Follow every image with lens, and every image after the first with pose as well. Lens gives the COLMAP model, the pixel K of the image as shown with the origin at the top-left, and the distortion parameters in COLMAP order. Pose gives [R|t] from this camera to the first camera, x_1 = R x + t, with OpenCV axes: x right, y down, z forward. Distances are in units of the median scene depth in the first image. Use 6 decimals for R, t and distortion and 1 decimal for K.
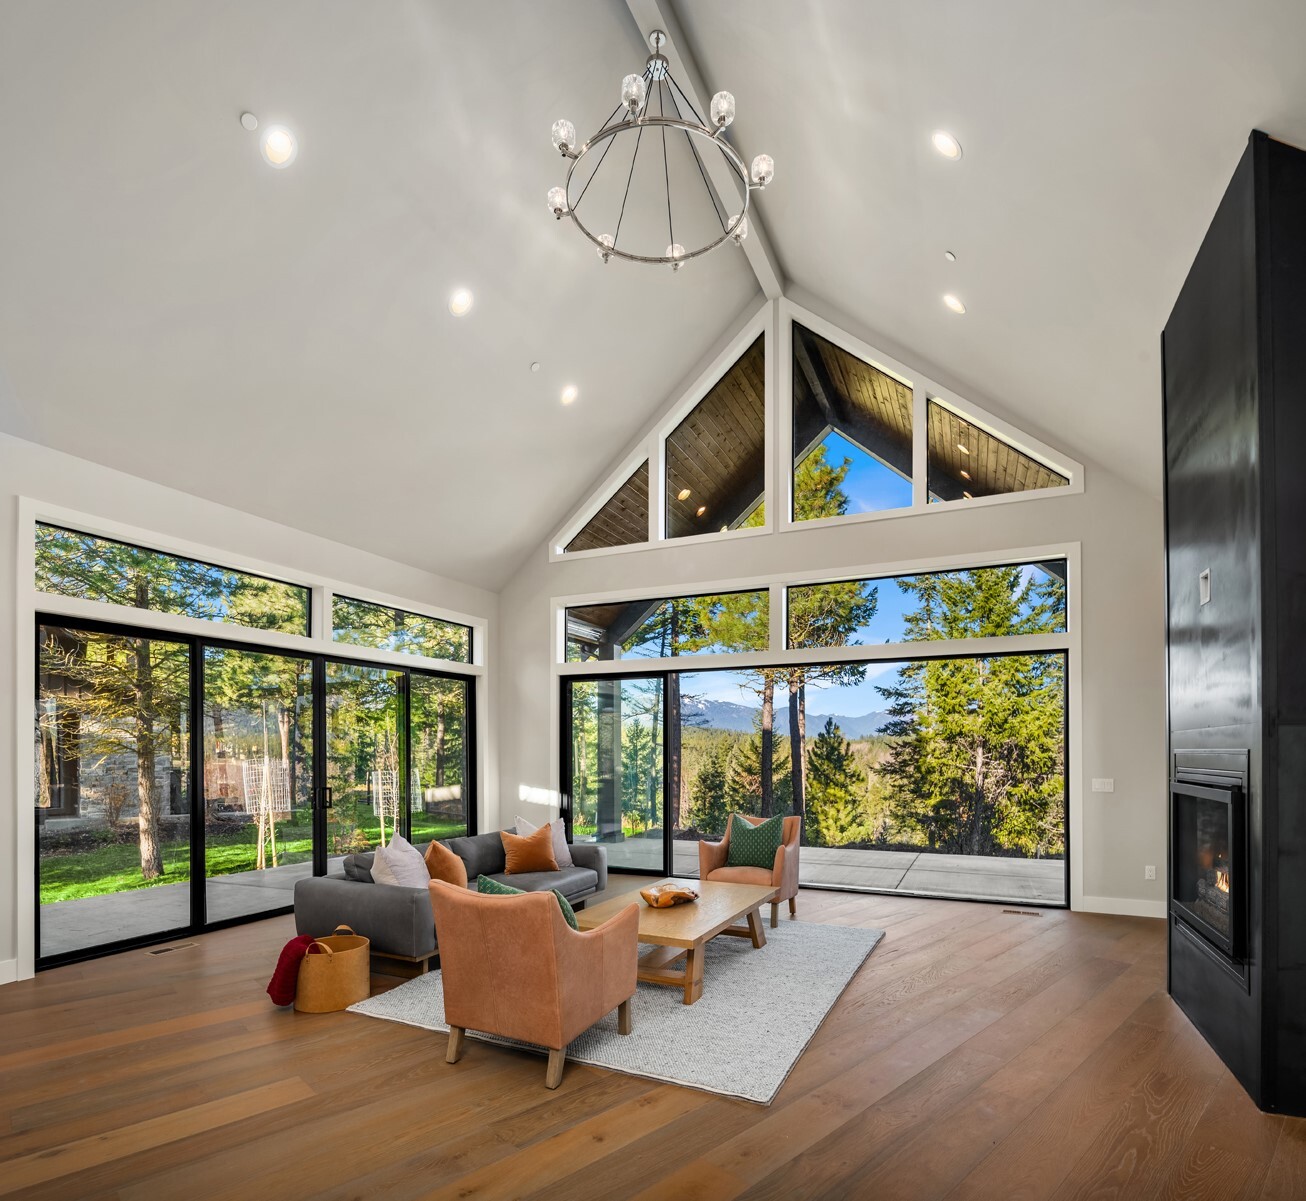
lens RADIAL K [[718.0, 0, 653.6], [0, 718.0, 742.5], [0, 0, 1]] dist [0.005067, -0.000458]
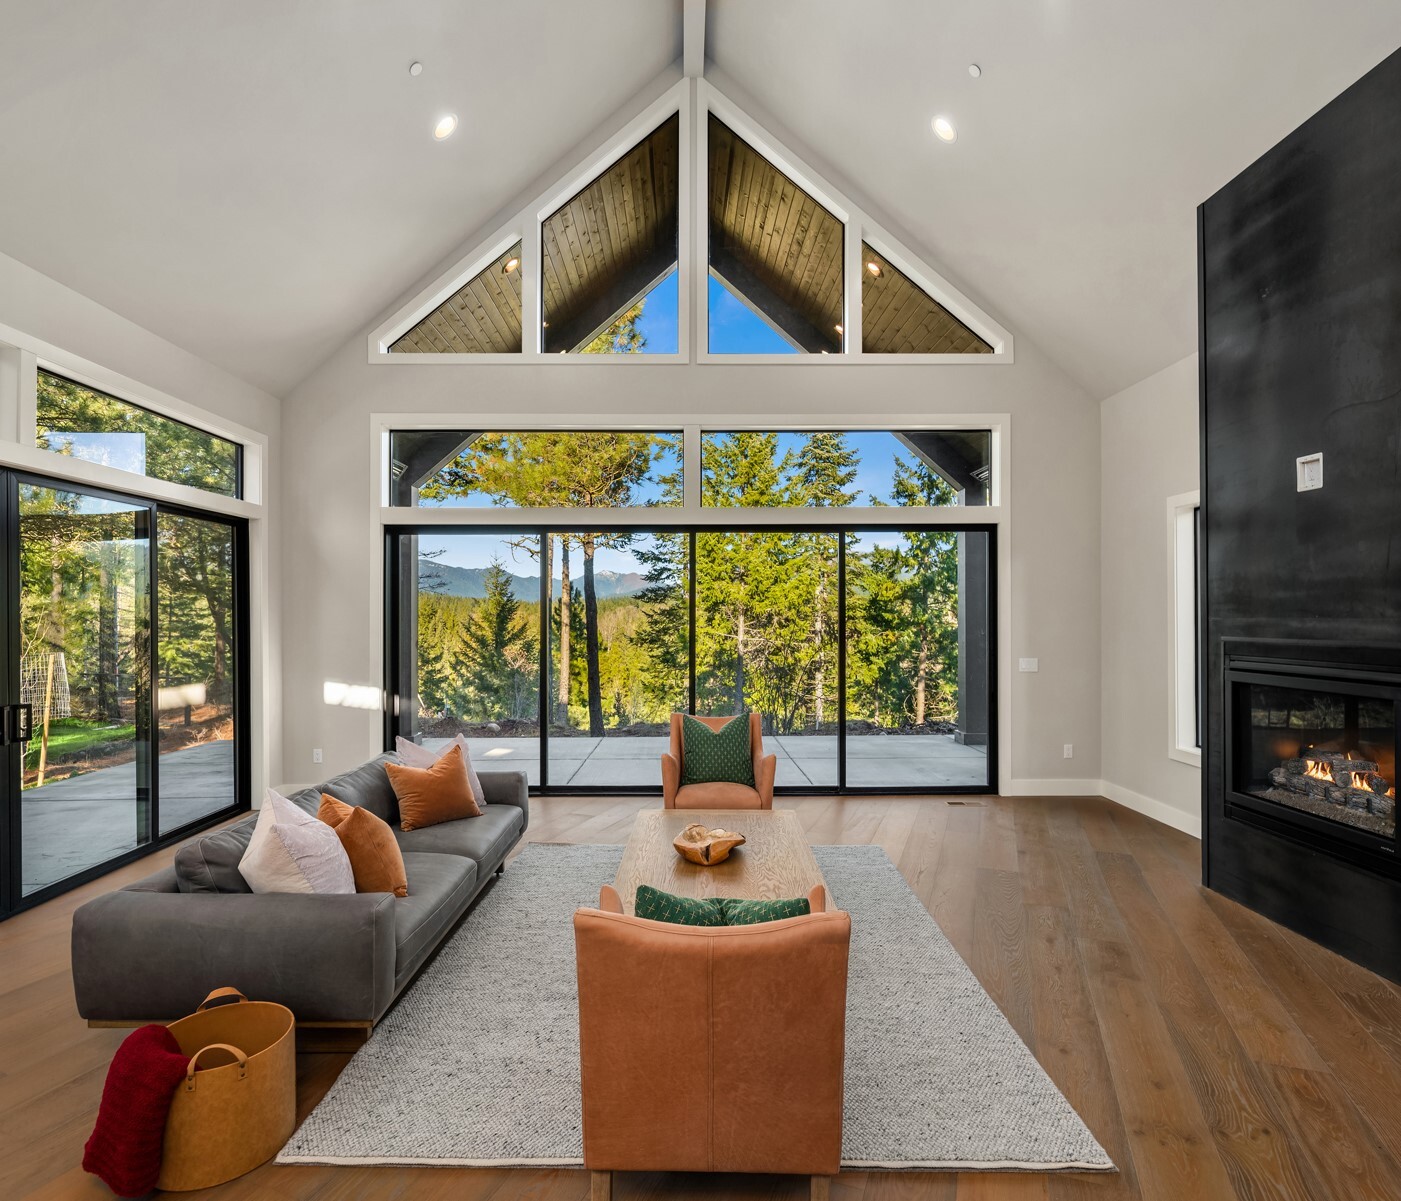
lens RADIAL K [[787.9, 0, 703.1], [0, 787.9, 608.4], [0, 0, 1]] dist [-0.003347, -0.003524]
pose [[0.905792, 0.001973, 0.423719, -0.173862], [-0.002222, 0.999998, 0.000094, -0.011389], [-0.423718, -0.001027, 0.905794, 0.161907]]
